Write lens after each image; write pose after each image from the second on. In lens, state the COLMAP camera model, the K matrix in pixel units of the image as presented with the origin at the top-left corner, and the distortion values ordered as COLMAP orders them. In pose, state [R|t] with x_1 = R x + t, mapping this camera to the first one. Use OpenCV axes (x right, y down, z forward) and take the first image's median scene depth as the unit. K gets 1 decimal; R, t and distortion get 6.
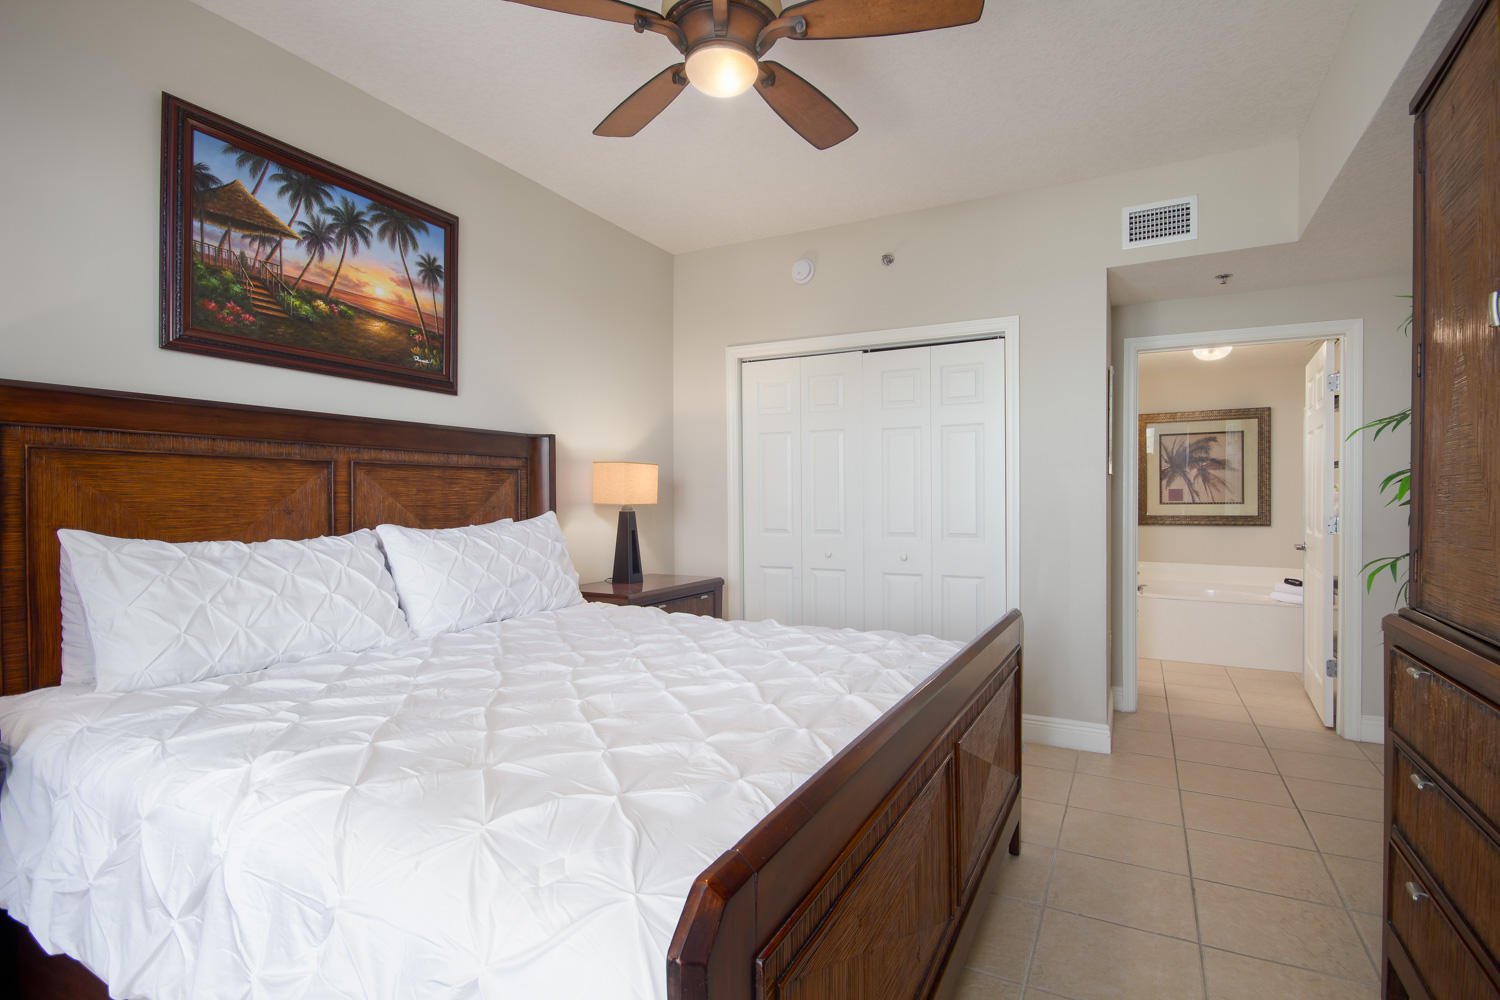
lens RADIAL K [[717.2, 0, 746.2], [0, 717.2, 505.7], [0, 0, 1]] dist [0.022590, -0.019947]
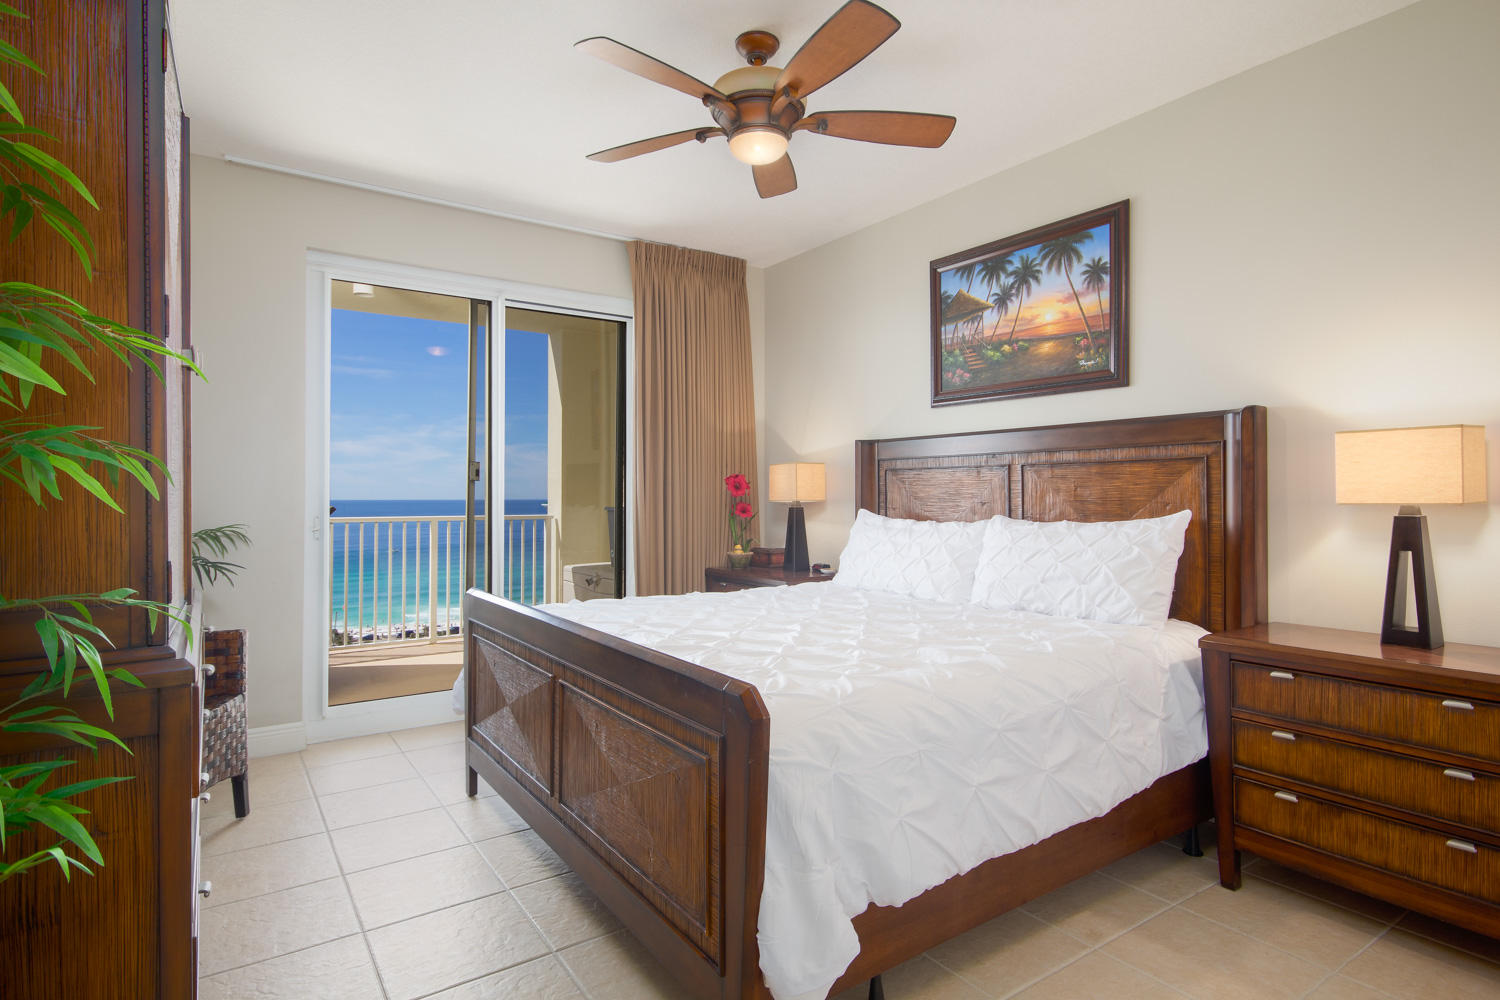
lens RADIAL K [[780.1, 0, 750.0], [0, 780.1, 500.0], [0, 0, 1]] dist [-0.000547, -0.000097]
pose [[-0.465349, 0.014238, -0.885013, 0.852426], [-0.003999, 0.999827, 0.018189, -0.021189], [0.885118, 0.012004, -0.465211, 1.180090]]
